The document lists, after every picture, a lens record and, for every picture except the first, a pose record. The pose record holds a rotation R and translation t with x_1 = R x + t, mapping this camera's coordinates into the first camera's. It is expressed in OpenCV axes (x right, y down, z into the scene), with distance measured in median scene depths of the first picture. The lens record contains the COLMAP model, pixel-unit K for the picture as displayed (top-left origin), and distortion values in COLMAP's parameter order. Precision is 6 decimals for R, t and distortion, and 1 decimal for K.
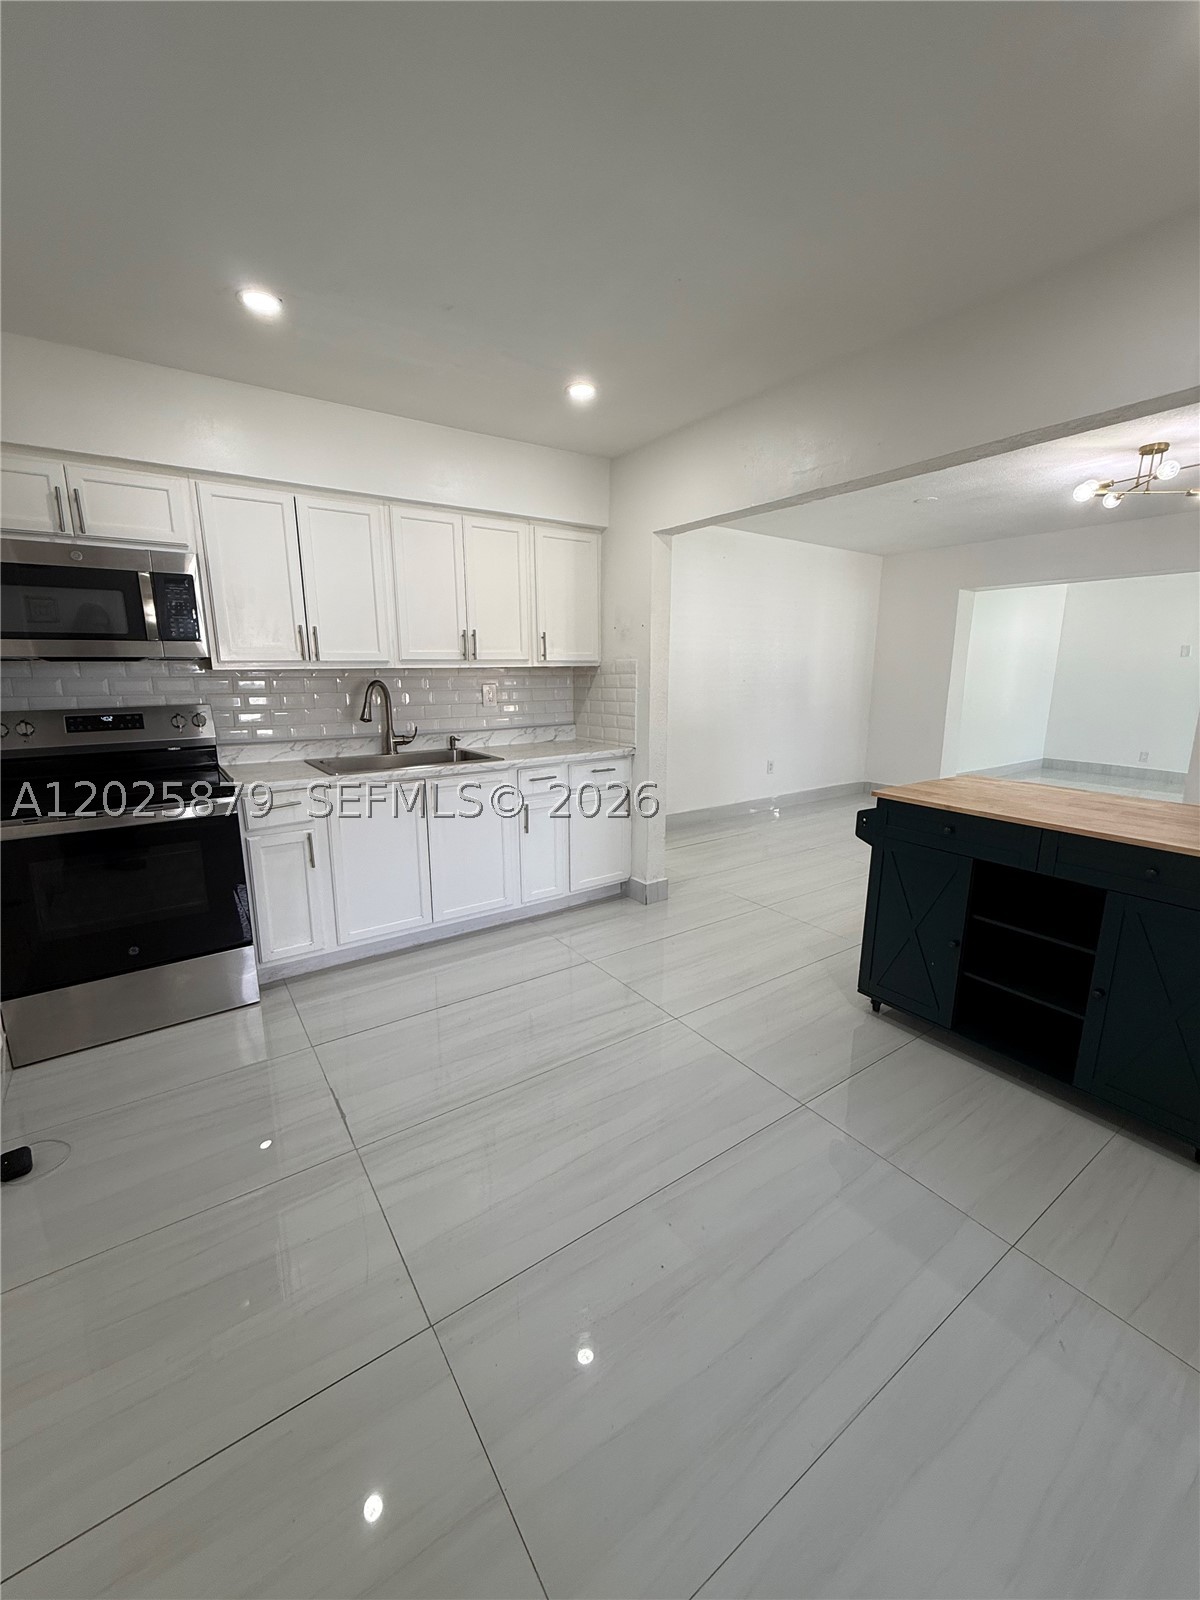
lens RADIAL K [[639.3, 0, 599.2], [0, 639.3, 793.9], [0, 0, 1]] dist [0.000151, 0.000387]
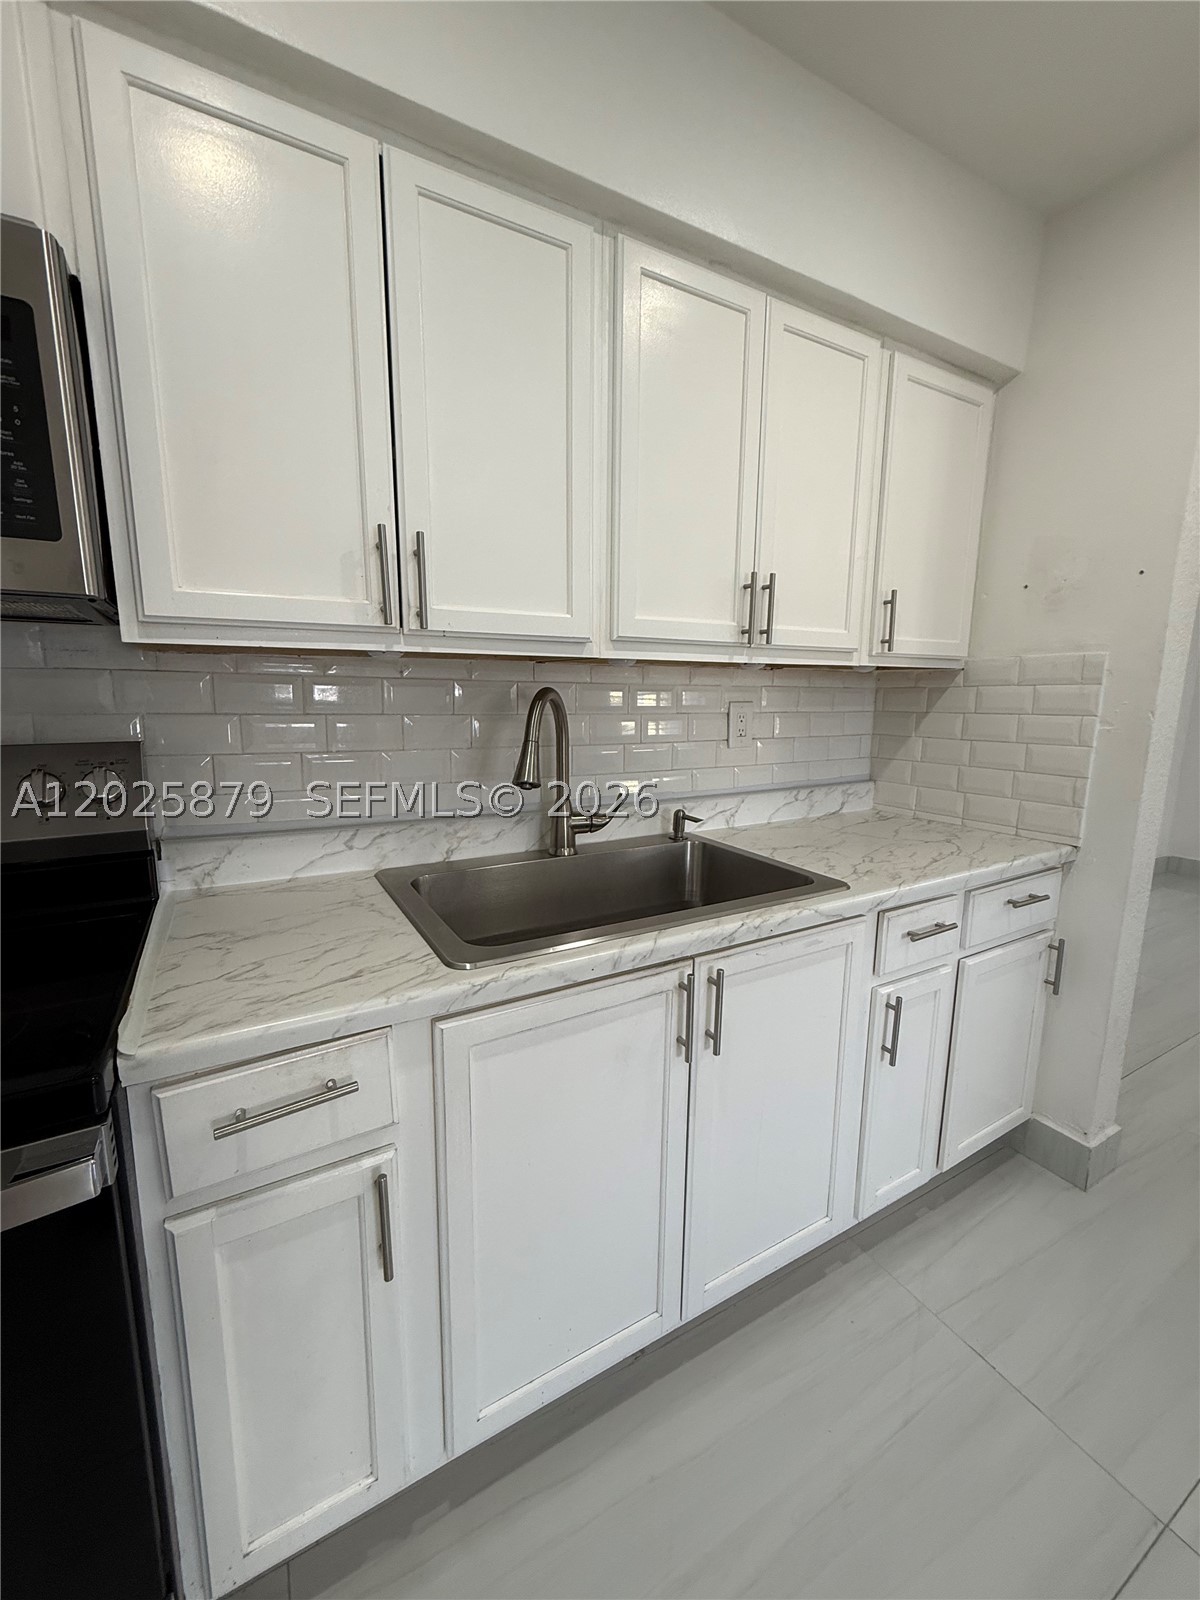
lens RADIAL K [[639.3, 0, 599.2], [0, 639.3, 793.9], [0, 0, 1]] dist [0.000151, 0.000387]
pose [[0.994994, 0.028502, -0.095780, -0.269371], [-0.031957, 0.998886, -0.034731, -0.092894], [0.094684, 0.037618, 0.994796, 0.579132]]
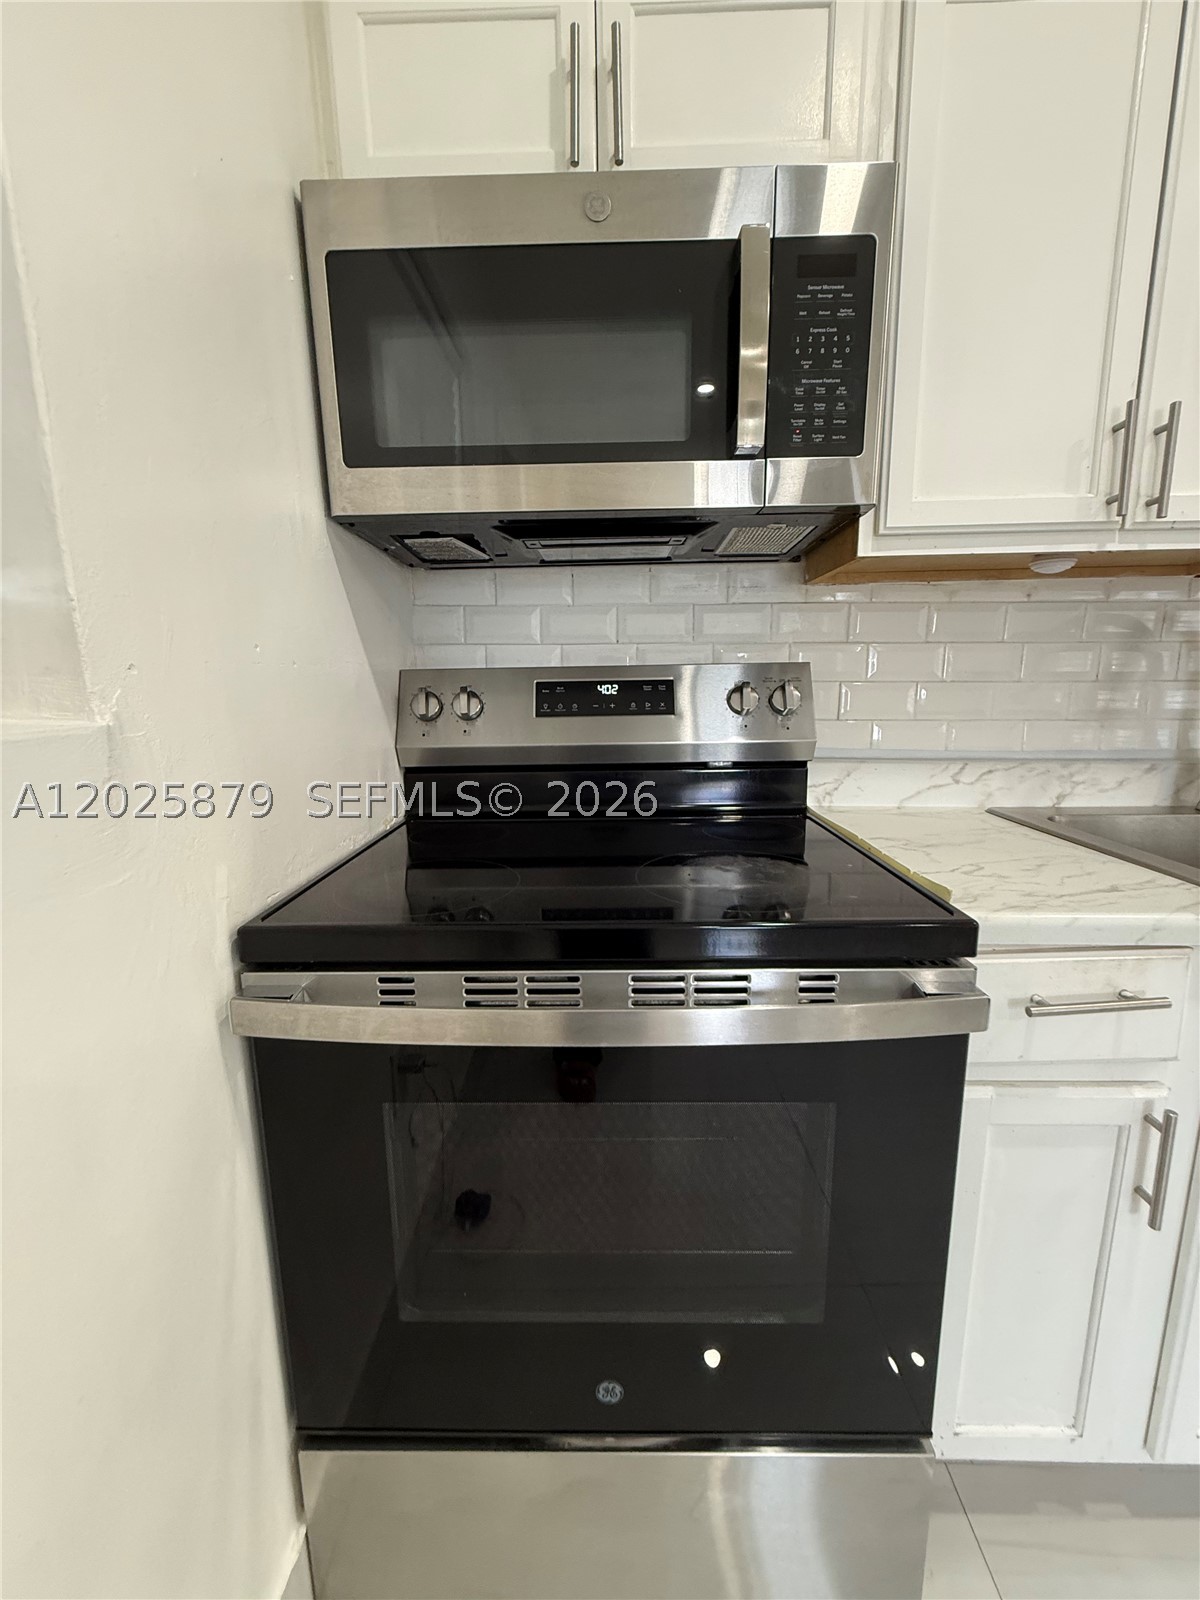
lens RADIAL K [[639.3, 0, 599.2], [0, 639.3, 793.9], [0, 0, 1]] dist [0.000151, 0.000387]
pose [[0.805607, 0.094941, -0.584794, -0.414828], [-0.106231, 0.994227, 0.015070, -0.041675], [0.582848, 0.049983, 0.811042, 0.522524]]
